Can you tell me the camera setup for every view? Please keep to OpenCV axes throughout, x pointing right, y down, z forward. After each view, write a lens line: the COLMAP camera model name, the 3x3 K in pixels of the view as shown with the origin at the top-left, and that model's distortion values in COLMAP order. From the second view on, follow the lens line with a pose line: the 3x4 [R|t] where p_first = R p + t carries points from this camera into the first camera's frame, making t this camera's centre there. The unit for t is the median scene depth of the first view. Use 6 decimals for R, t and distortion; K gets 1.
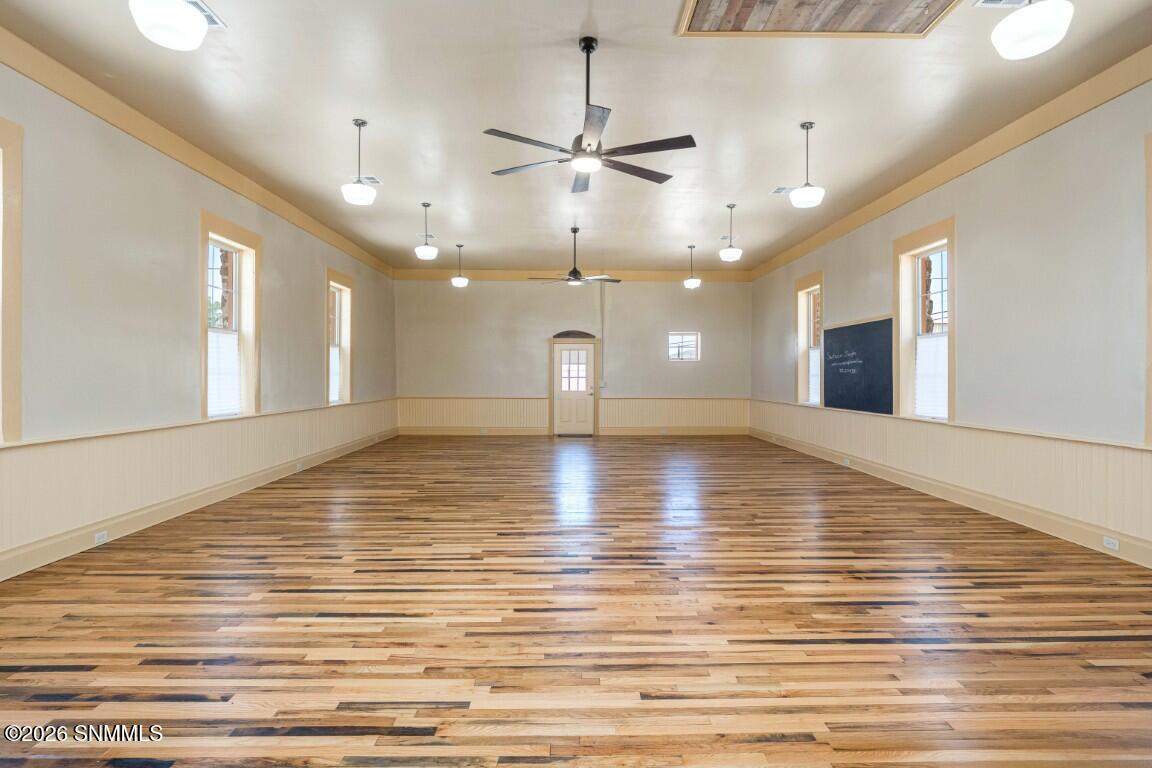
lens RADIAL K [[559.7, 0, 573.9], [0, 559.7, 376.8], [0, 0, 1]] dist [0.000173, 0.000263]
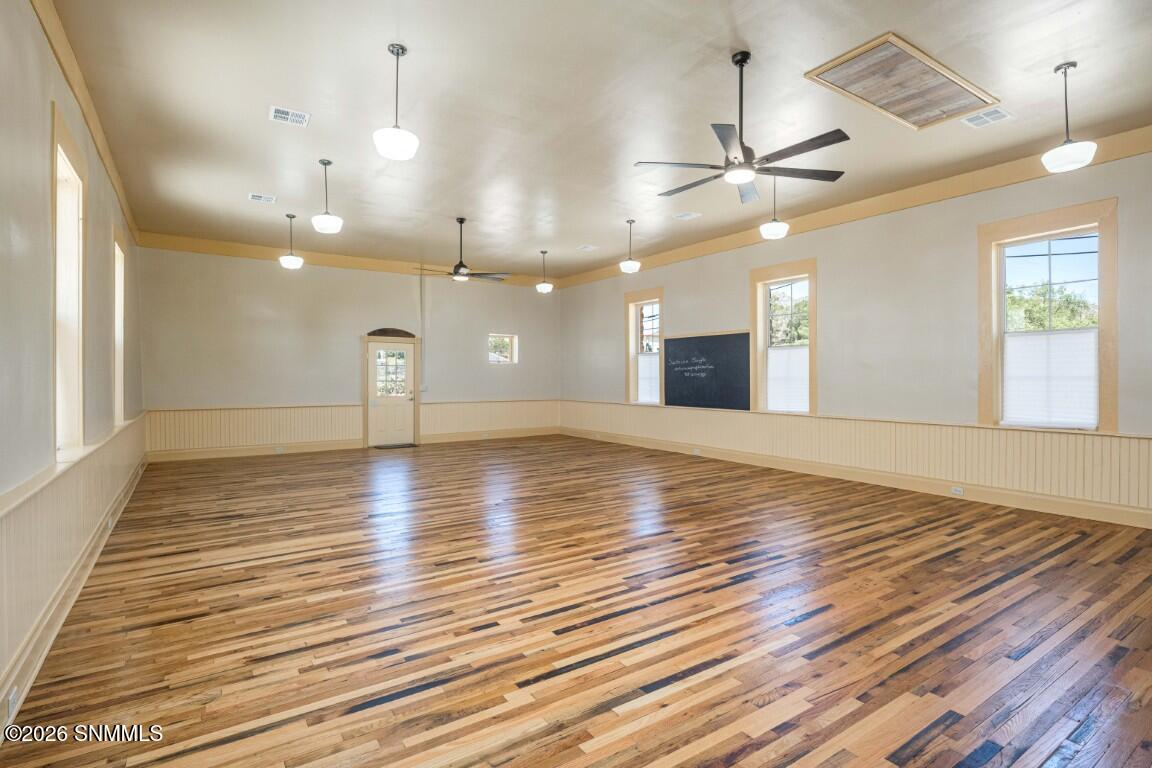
lens RADIAL K [[559.7, 0, 573.9], [0, 559.7, 376.8], [0, 0, 1]] dist [0.000173, 0.000263]
pose [[0.837409, -0.004350, 0.546559, -0.715498], [0.004049, 0.999990, 0.001756, -0.016812], [-0.546561, 0.000743, 0.837419, 0.284181]]
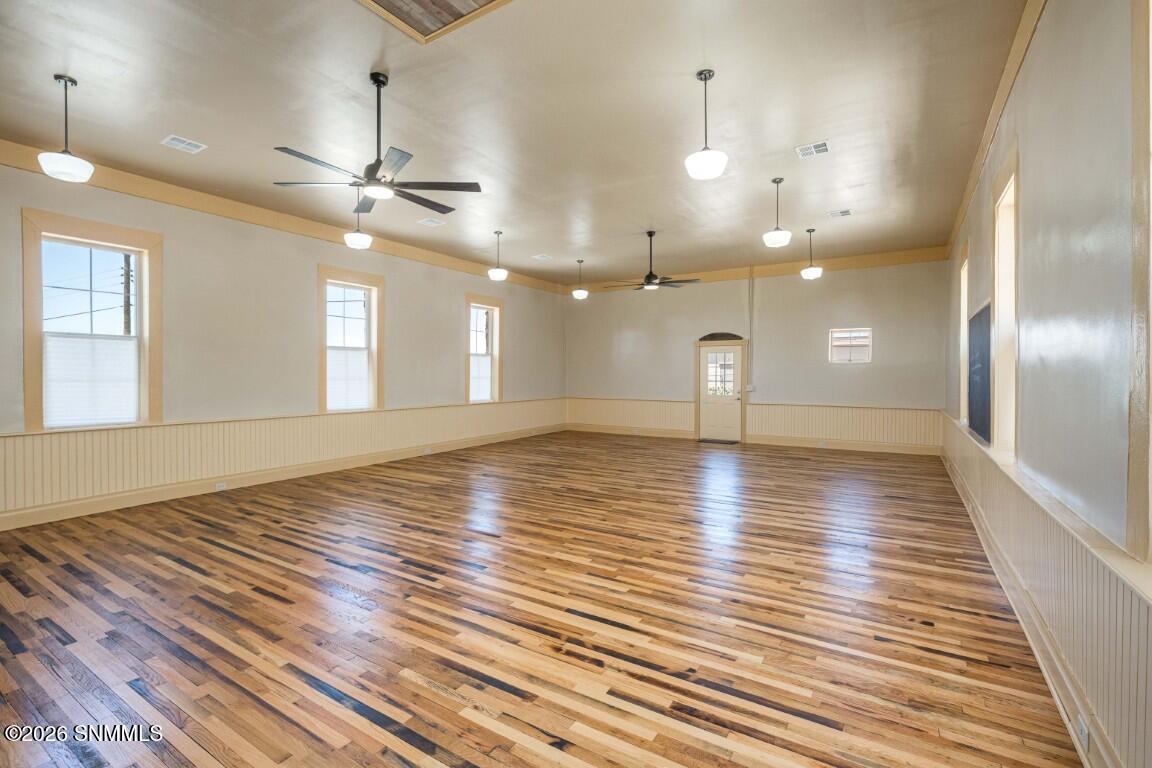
lens RADIAL K [[515.6, 0, 570.6], [0, 515.6, 376.2], [0, 0, 1]] dist [-0.002207, -0.000414]
pose [[0.837586, 0.001582, -0.546303, 0.789677], [-0.000579, 0.999998, 0.002008, -0.025807], [0.546305, -0.001365, 0.837585, 0.339368]]
